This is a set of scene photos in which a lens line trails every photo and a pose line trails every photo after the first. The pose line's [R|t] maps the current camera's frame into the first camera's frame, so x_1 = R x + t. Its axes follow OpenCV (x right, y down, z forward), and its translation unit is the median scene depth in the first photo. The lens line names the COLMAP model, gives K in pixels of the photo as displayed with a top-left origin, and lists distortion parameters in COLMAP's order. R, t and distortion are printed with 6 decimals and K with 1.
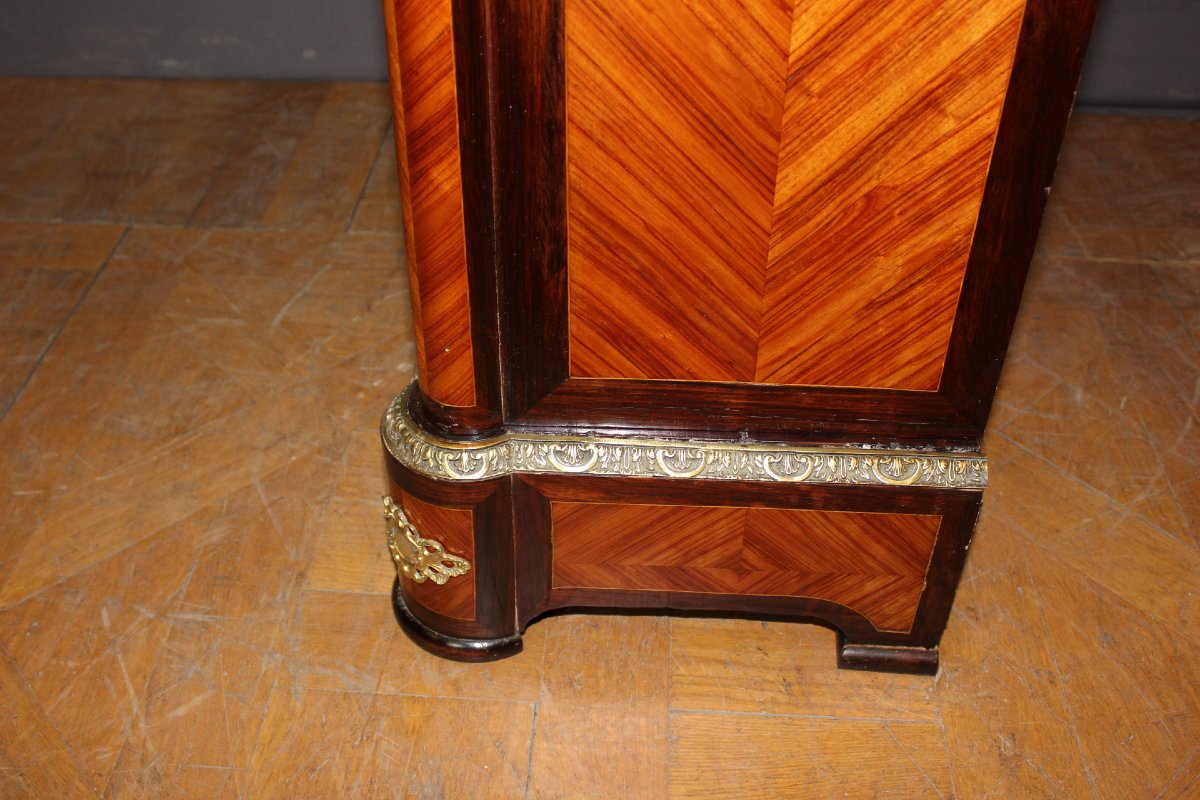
lens RADIAL K [[1198.1, 0, 586.9], [0, 1198.1, 396.6], [0, 0, 1]] dist [-0.079081, 0.000000]
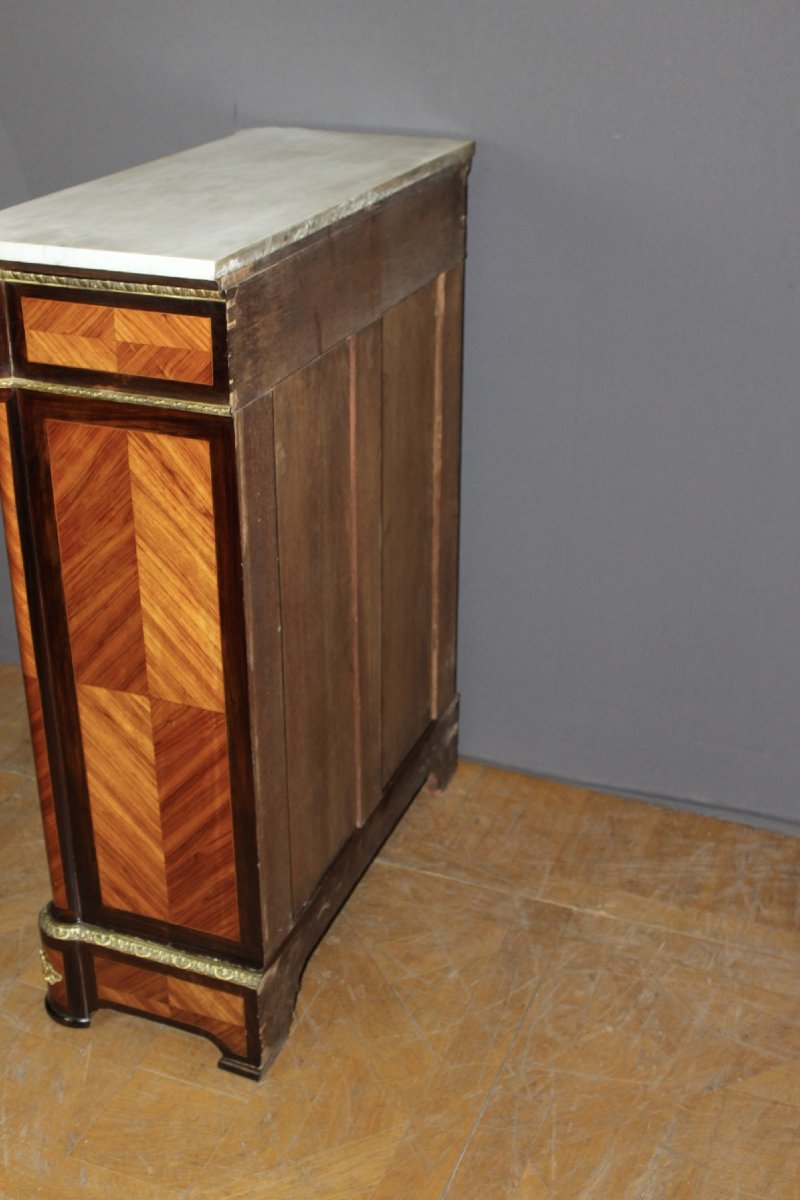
lens RADIAL K [[1427.2, 0, 425.8], [0, 1427.2, 601.0], [0, 0, 1]] dist [-0.094552, 0.000000]
pose [[0.954160, 0.132105, -0.268563, 1.124247], [-0.188692, 0.962039, -0.197170, -0.144483], [0.232321, 0.238807, 0.942867, -1.463482]]
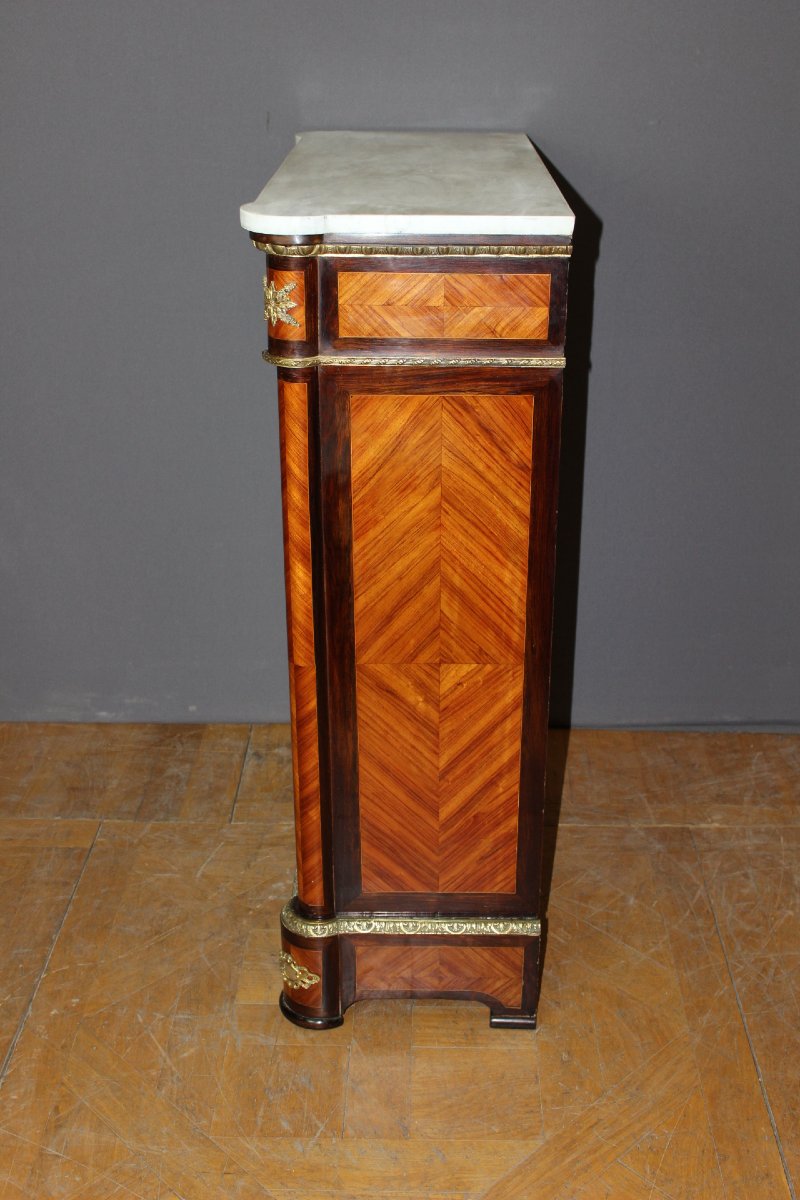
lens RADIAL K [[1397.1, 0, 399.2], [0, 1397.1, 601.9], [0, 0, 1]] dist [-0.097717, 0.000000]
pose [[0.999361, -0.023943, 0.026556, -0.000589], [0.029975, 0.965910, -0.257137, 0.123442], [-0.019494, 0.257769, 0.966010, -1.610848]]
